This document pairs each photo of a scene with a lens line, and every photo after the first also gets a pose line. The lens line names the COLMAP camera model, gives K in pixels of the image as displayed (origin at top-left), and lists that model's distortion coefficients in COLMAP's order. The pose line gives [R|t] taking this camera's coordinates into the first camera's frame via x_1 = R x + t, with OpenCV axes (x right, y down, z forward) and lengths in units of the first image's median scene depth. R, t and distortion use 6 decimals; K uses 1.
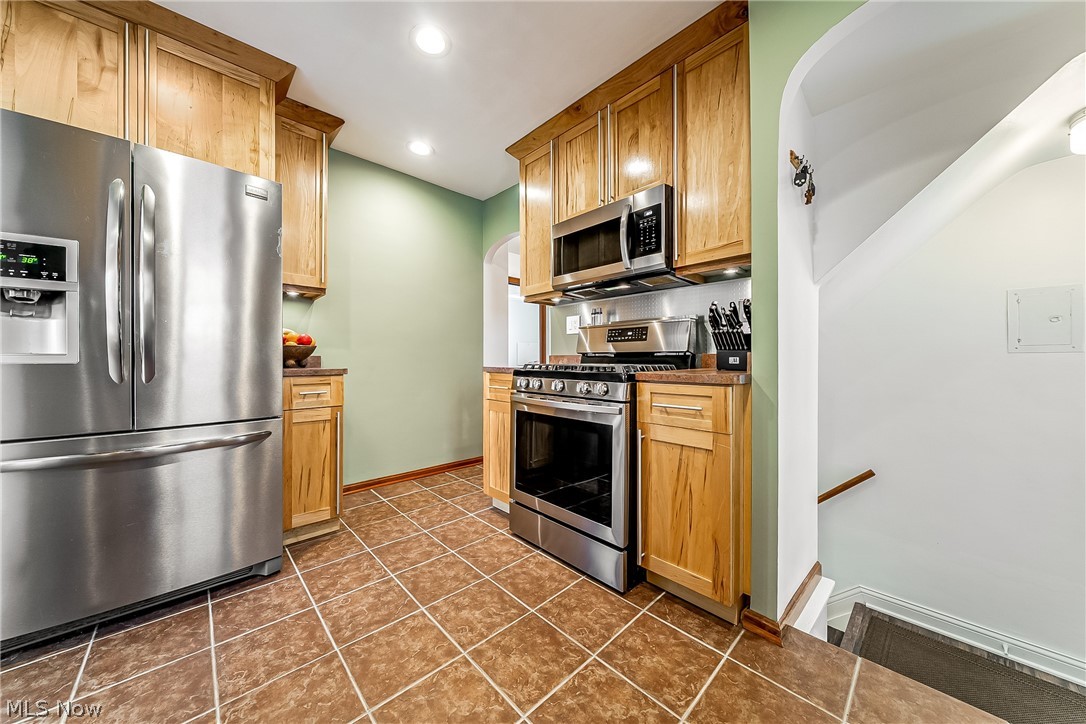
lens RADIAL K [[374.4, 0, 544.0], [0, 374.4, 358.9], [0, 0, 1]] dist [-0.001069, -0.000116]
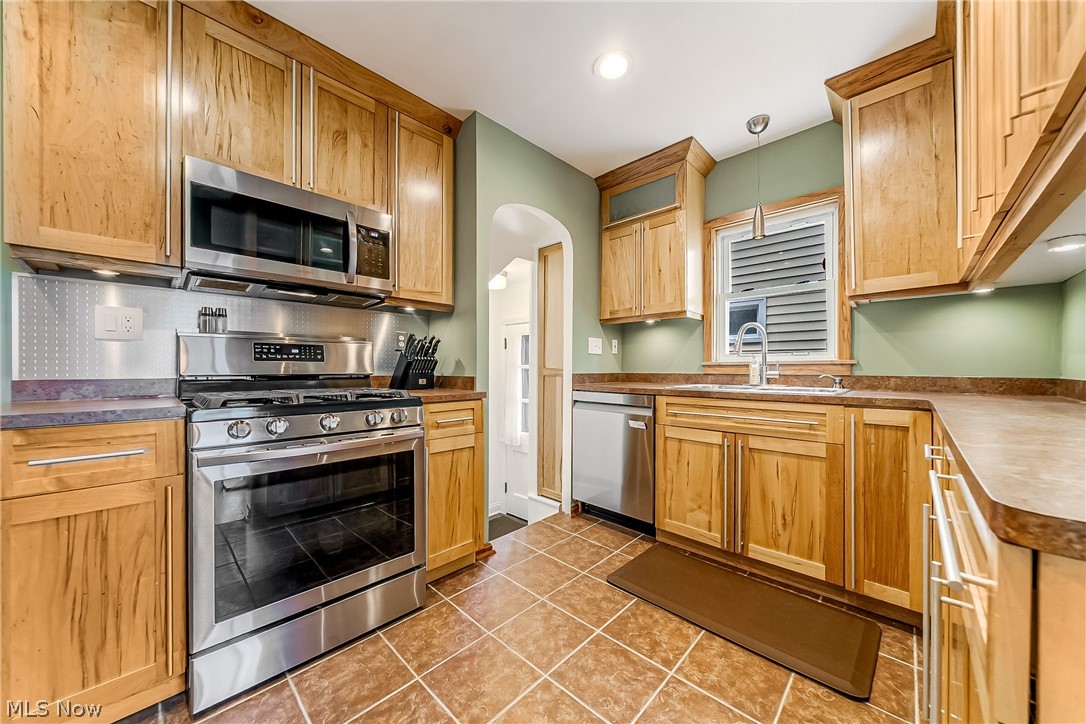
lens RADIAL K [[382.7, 0, 544.6], [0, 382.7, 366.6], [0, 0, 1]] dist [-0.000857, -0.000183]
pose [[-0.051183, 0.004083, 0.998681, -0.816857], [0.000181, 0.999992, -0.004080, -0.040650], [-0.998689, -0.000028, -0.051184, 0.656823]]
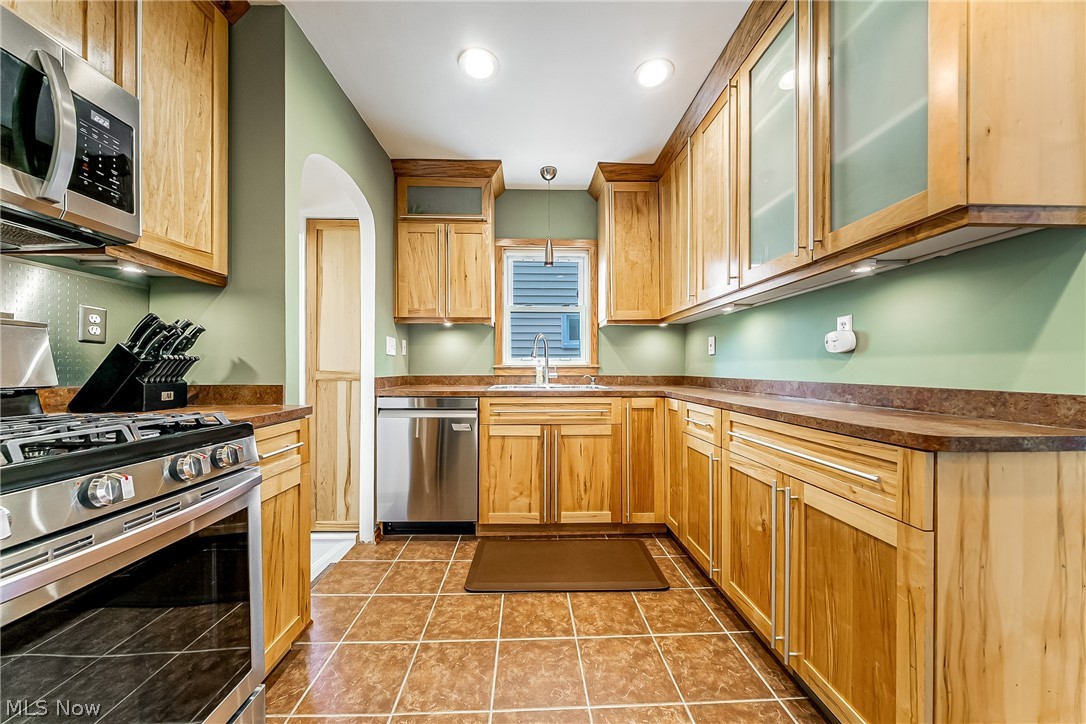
lens RADIAL K [[372.7, 0, 543.6], [0, 372.7, 368.3], [0, 0, 1]] dist [-0.000142, -0.000085]
pose [[-0.751366, 0.000071, 0.659885, -0.565215], [0.000763, 0.999999, 0.000762, -0.051562], [-0.659885, 0.001077, -0.751366, 1.070818]]
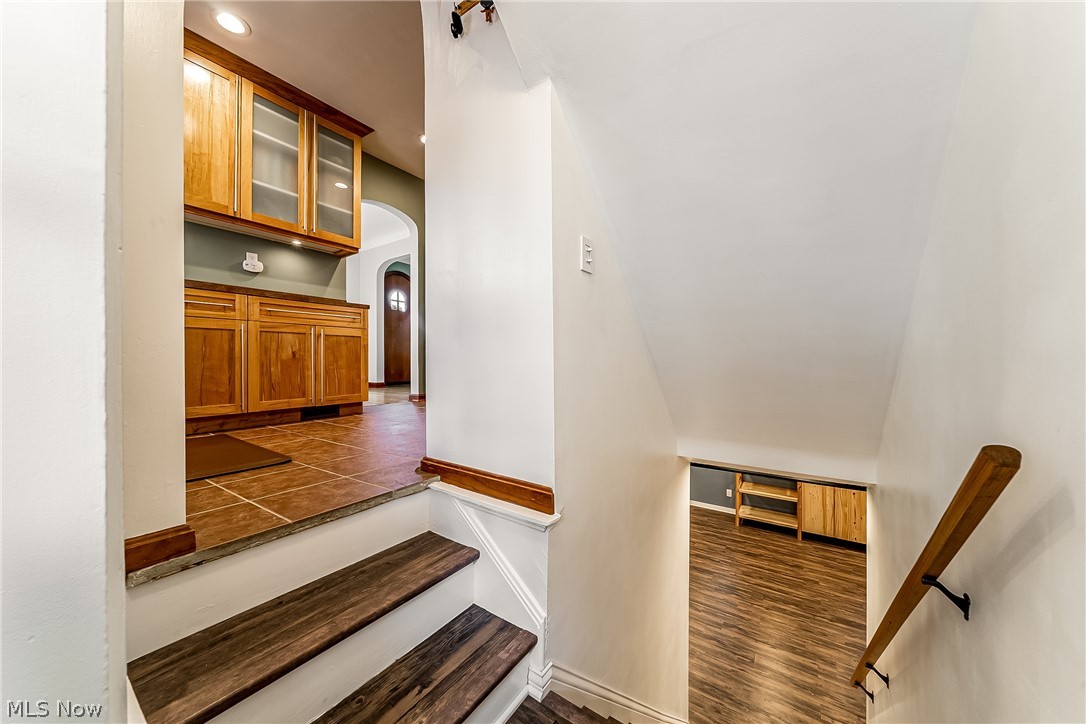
lens RADIAL K [[372.7, 0, 543.6], [0, 372.7, 368.3], [0, 0, 1]] dist [-0.000142, -0.000085]
pose [[0.210935, 0.014428, -0.977394, 1.411952], [0.001351, 0.999886, 0.015051, 0.324051], [0.977499, -0.004496, 0.210891, 0.866639]]
